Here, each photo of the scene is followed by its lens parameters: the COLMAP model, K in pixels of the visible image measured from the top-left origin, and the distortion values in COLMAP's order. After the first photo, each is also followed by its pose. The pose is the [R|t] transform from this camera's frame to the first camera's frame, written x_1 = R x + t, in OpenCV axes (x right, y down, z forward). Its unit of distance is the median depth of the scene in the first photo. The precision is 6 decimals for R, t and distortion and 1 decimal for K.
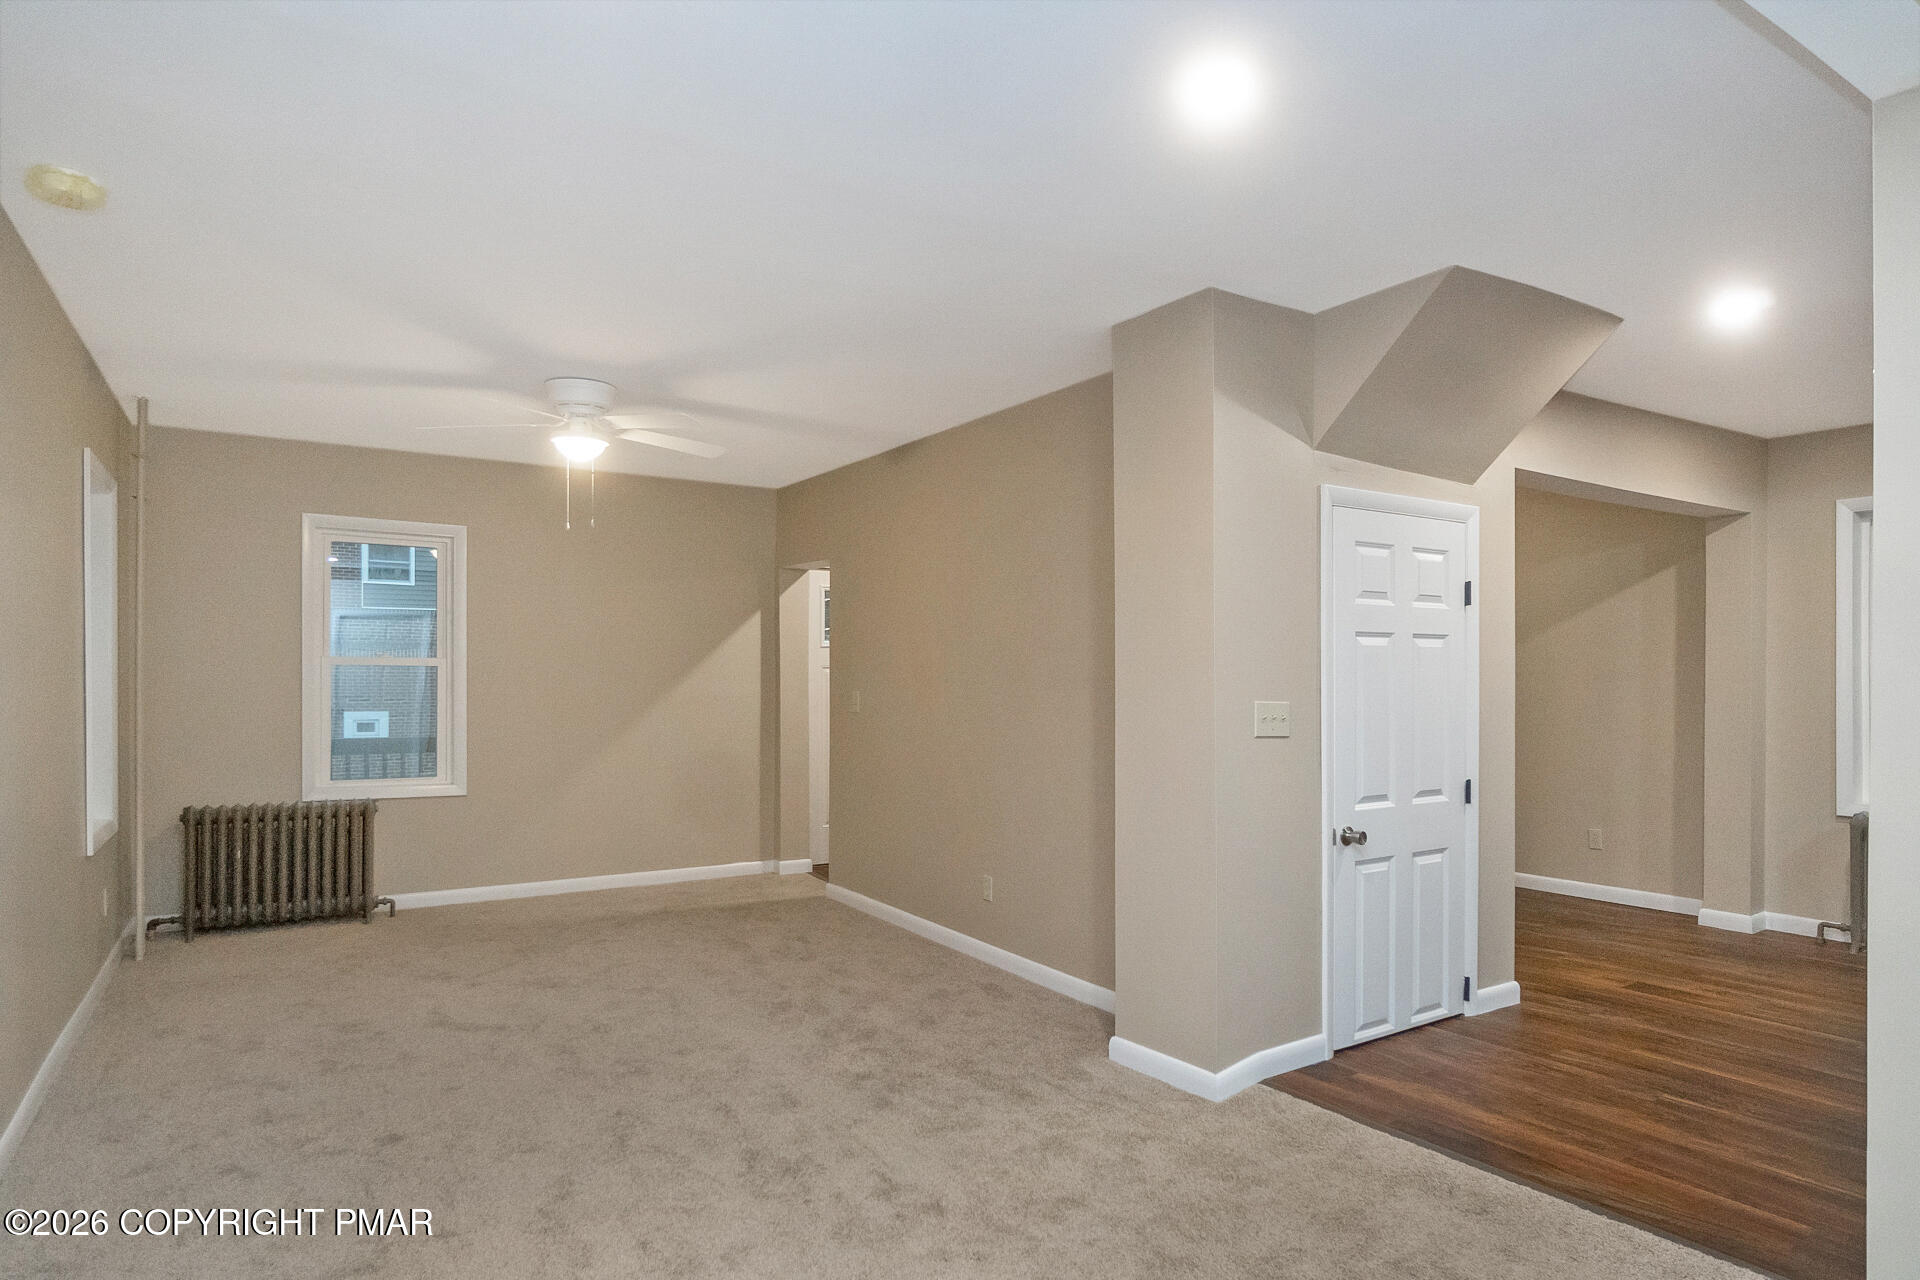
lens RADIAL K [[1048.2, 0, 955.9], [0, 1048.2, 694.5], [0, 0, 1]] dist [0.001036, 0.001130]
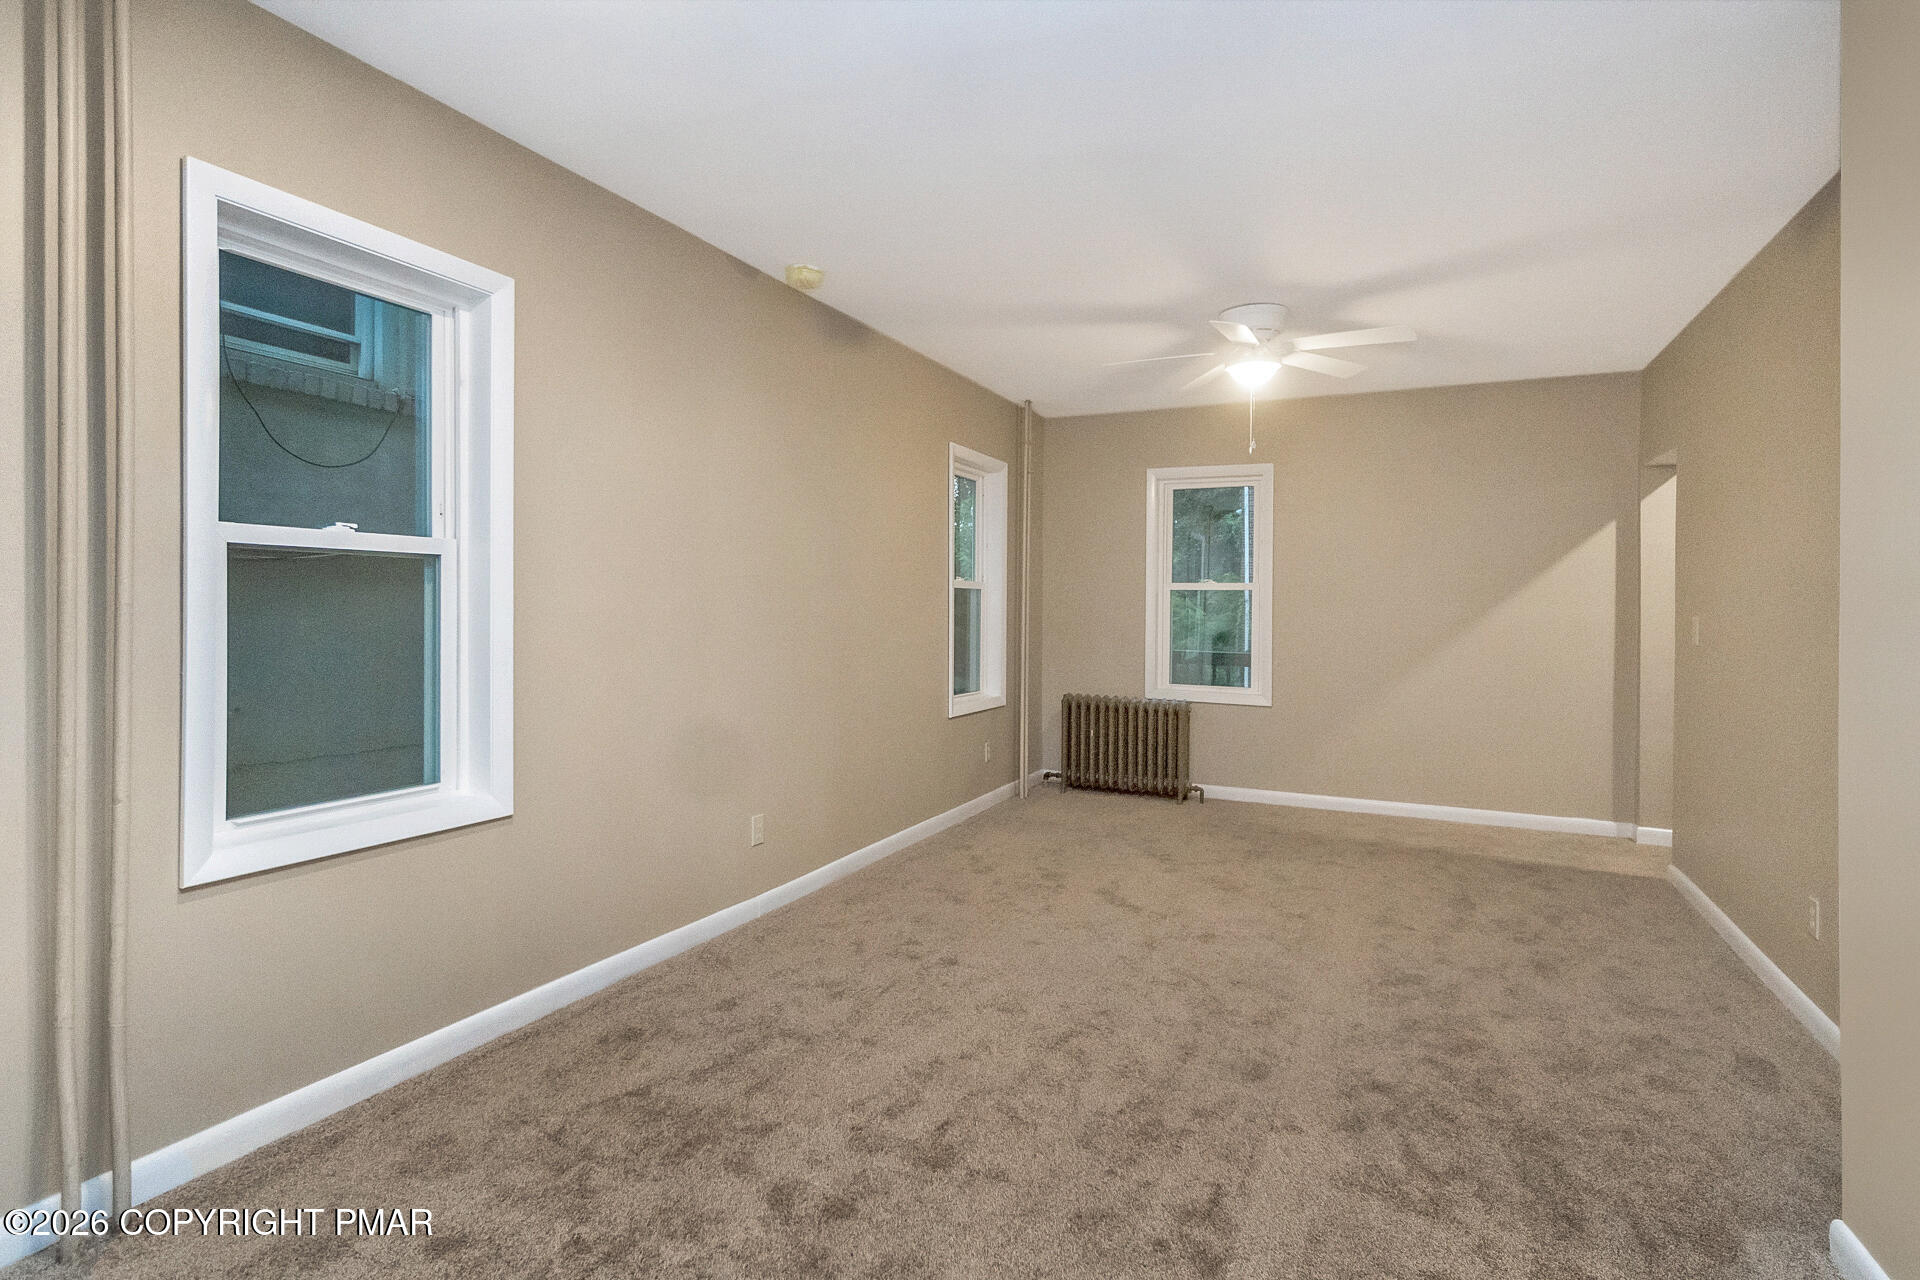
lens RADIAL K [[938.5, 0, 964.7], [0, 938.5, 625.1], [0, 0, 1]] dist [0.015333, 0.000633]
pose [[0.542313, 0.018792, -0.839966, 0.223841], [-0.016984, 0.999791, 0.011402, 0.005011], [0.840005, 0.008082, 0.542519, 0.222469]]
